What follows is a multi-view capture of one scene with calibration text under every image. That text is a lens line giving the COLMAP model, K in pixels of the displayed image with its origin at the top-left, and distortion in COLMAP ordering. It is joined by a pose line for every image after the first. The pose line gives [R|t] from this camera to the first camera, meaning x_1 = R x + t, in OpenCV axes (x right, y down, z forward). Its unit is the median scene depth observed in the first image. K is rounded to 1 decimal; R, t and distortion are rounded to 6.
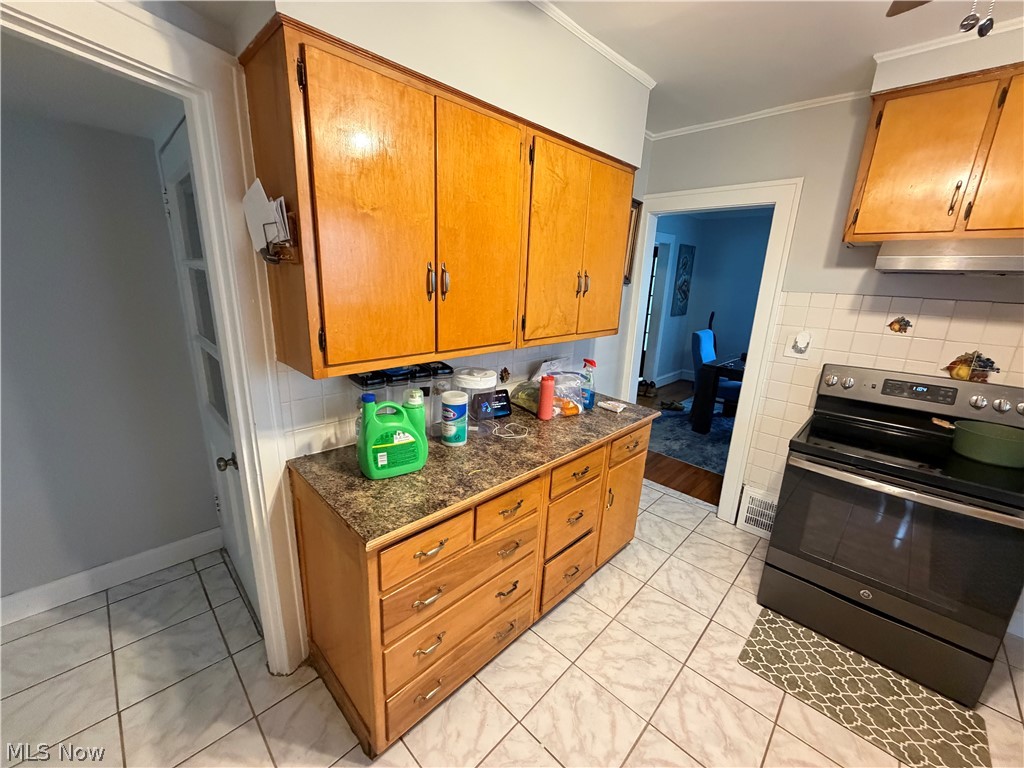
lens RADIAL K [[408.6, 0, 507.5], [0, 408.6, 385.8], [0, 0, 1]] dist [-0.000846, 0.000652]
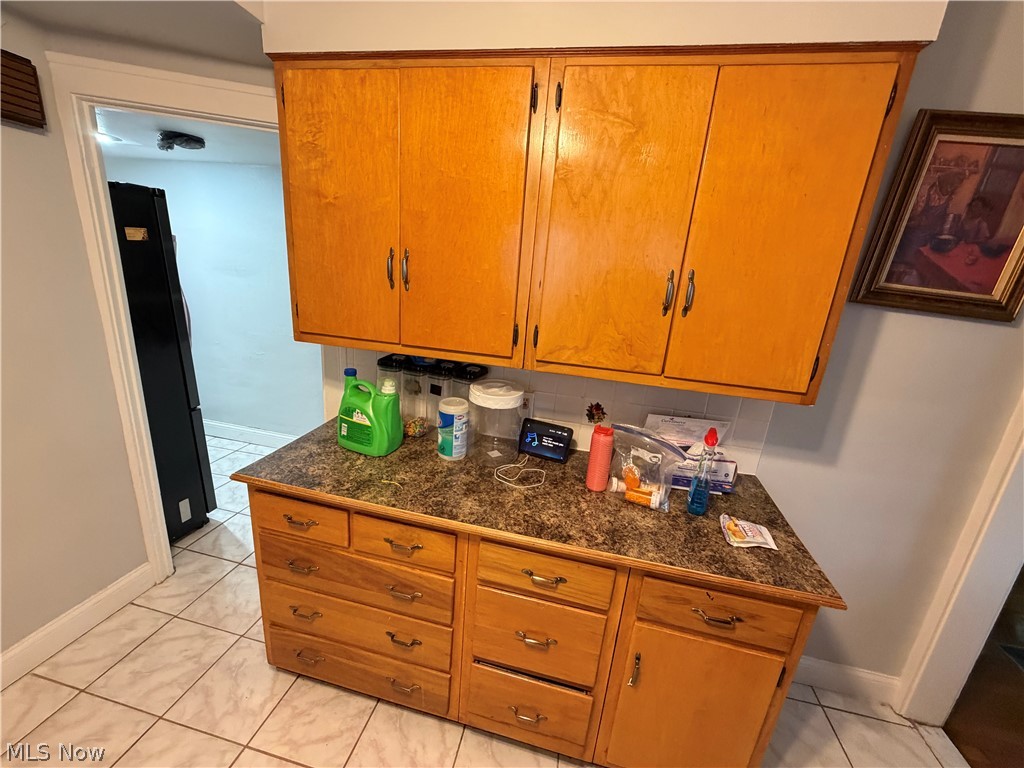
lens RADIAL K [[408.6, 0, 509.9], [0, 408.6, 385.3], [0, 0, 1]] dist [-0.000846, 0.000652]
pose [[0.537085, 0.237535, -0.809393, 0.639729], [-0.280408, 0.955241, 0.094268, -0.129864], [0.795557, 0.176330, 0.579652, 0.572679]]
